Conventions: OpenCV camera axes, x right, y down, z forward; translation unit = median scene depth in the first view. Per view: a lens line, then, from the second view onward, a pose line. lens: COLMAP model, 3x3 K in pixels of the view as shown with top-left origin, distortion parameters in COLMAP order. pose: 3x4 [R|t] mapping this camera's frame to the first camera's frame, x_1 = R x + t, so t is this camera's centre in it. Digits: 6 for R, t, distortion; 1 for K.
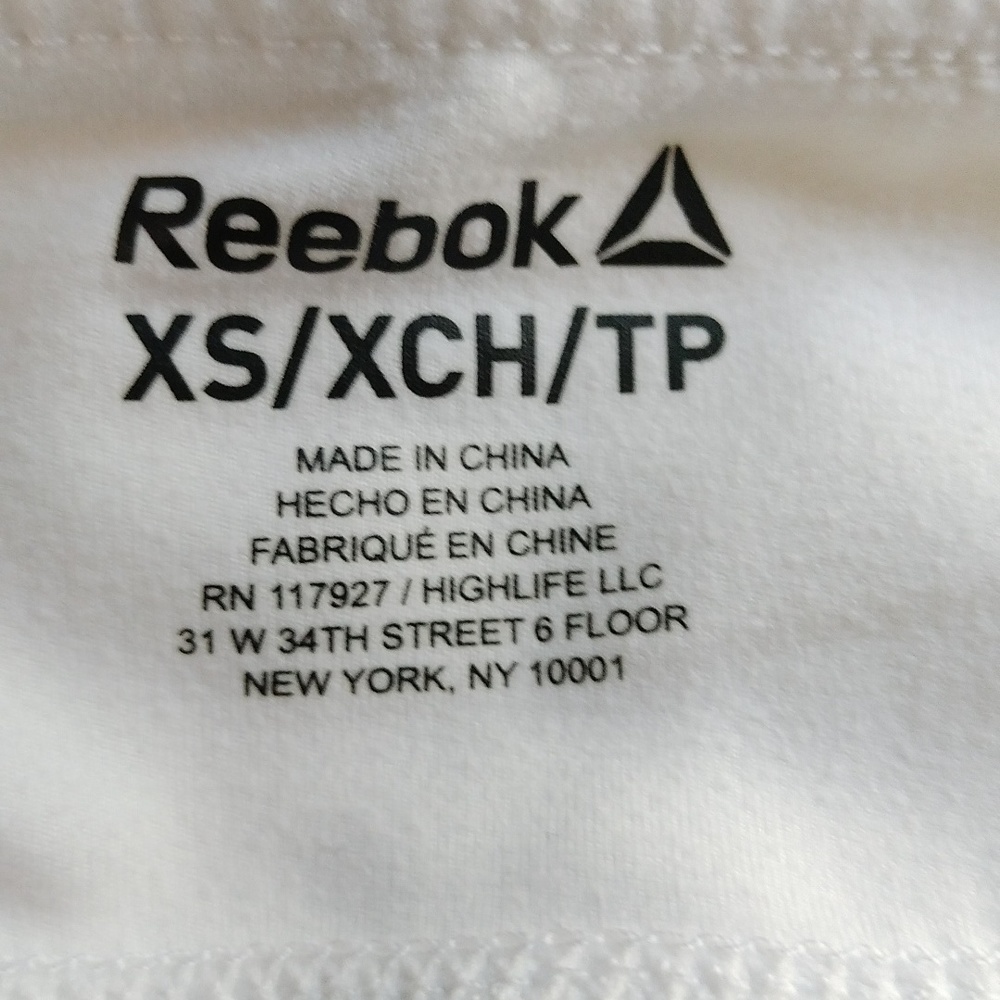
lens RADIAL K [[1557.9, 0, 500.0], [0, 1557.9, 500.0], [0, 0, 1]] dist [0.039195, -0.062668]
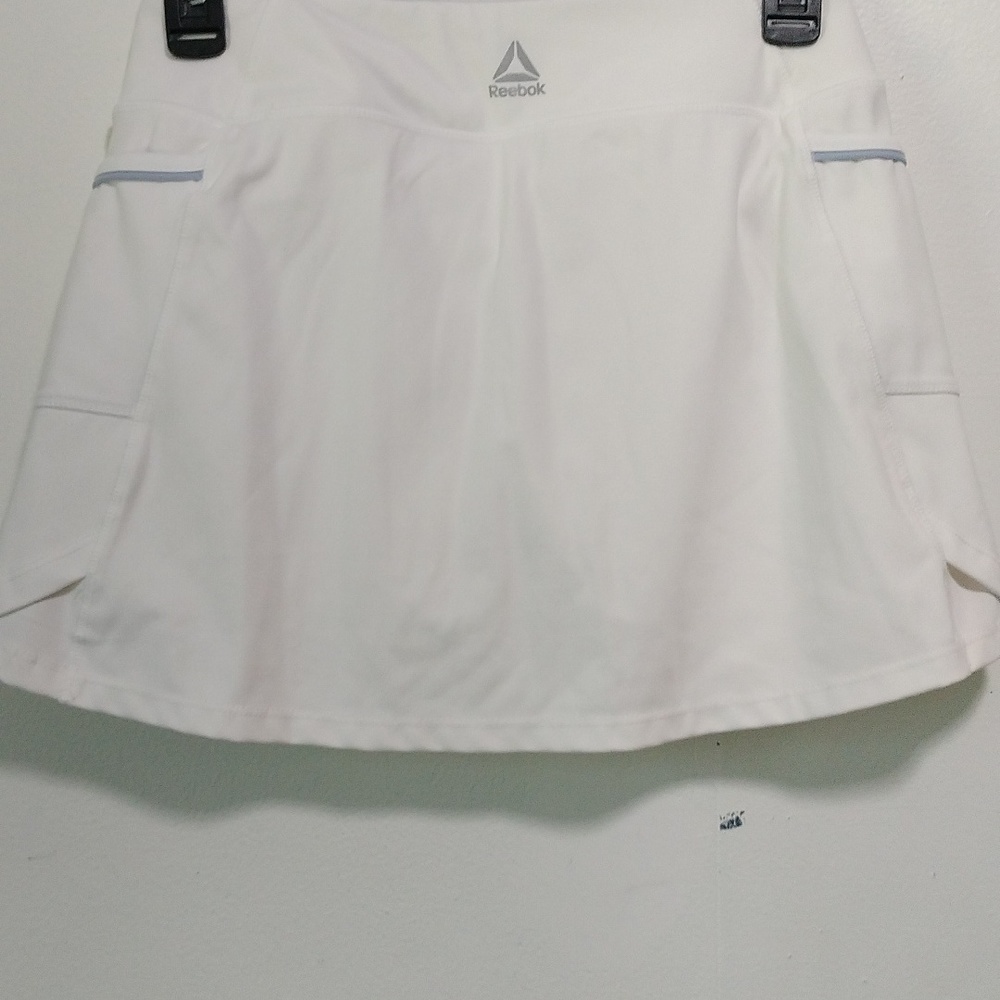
lens RADIAL K [[1557.9, 0, 500.0], [0, 1557.9, 500.0], [0, 0, 1]] dist [0.039195, -0.062668]
pose [[0.981967, -0.103764, 0.158033, -0.798604], [0.081405, 0.986525, 0.141922, 0.359543], [-0.170630, -0.126498, 0.977182, -3.382063]]
